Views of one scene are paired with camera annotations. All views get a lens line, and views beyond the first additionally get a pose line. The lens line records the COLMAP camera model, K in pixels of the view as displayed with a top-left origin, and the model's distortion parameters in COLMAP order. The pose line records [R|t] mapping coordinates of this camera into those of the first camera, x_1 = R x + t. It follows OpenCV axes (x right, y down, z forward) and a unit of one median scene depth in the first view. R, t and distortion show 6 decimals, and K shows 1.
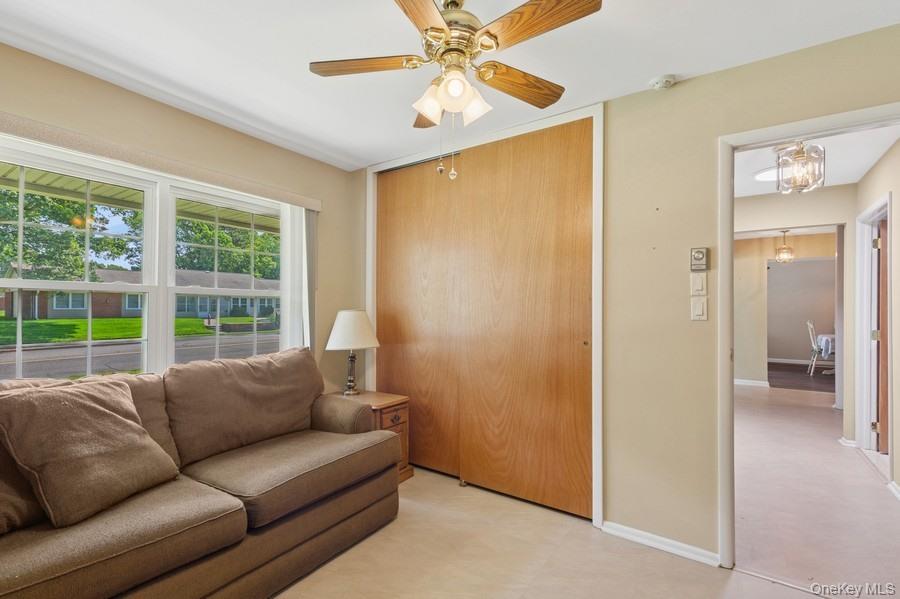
lens RADIAL K [[397.0, 0, 453.2], [0, 397.0, 306.8], [0, 0, 1]] dist [0.001550, -0.000401]
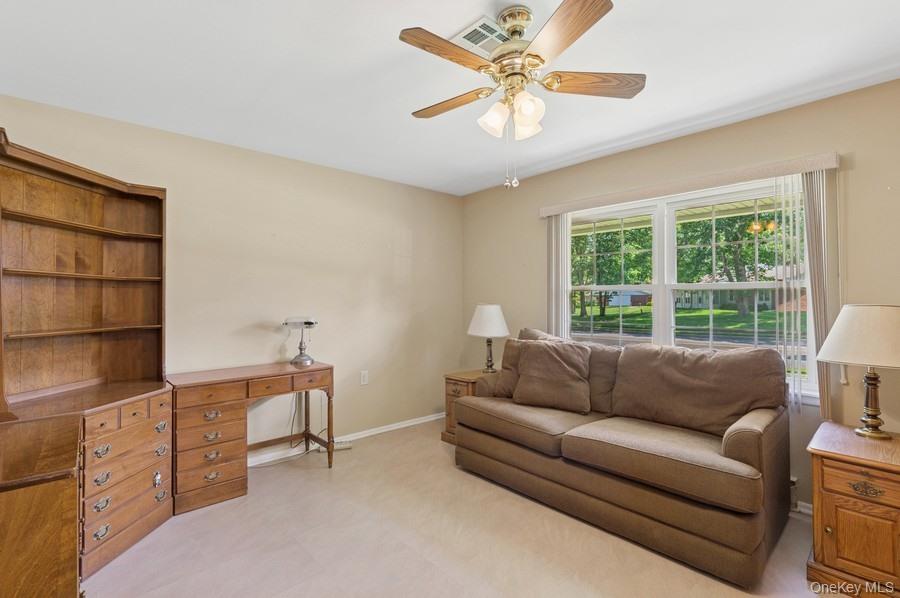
lens RADIAL K [[397.0, 0, 454.6], [0, 397.0, 297.0], [0, 0, 1]] dist [0.001550, -0.000401]
pose [[-0.199720, -0.012966, -0.979767, 0.667483], [0.001289, 0.999908, -0.013496, 0.004963], [0.979852, -0.003958, -0.199685, 0.617795]]
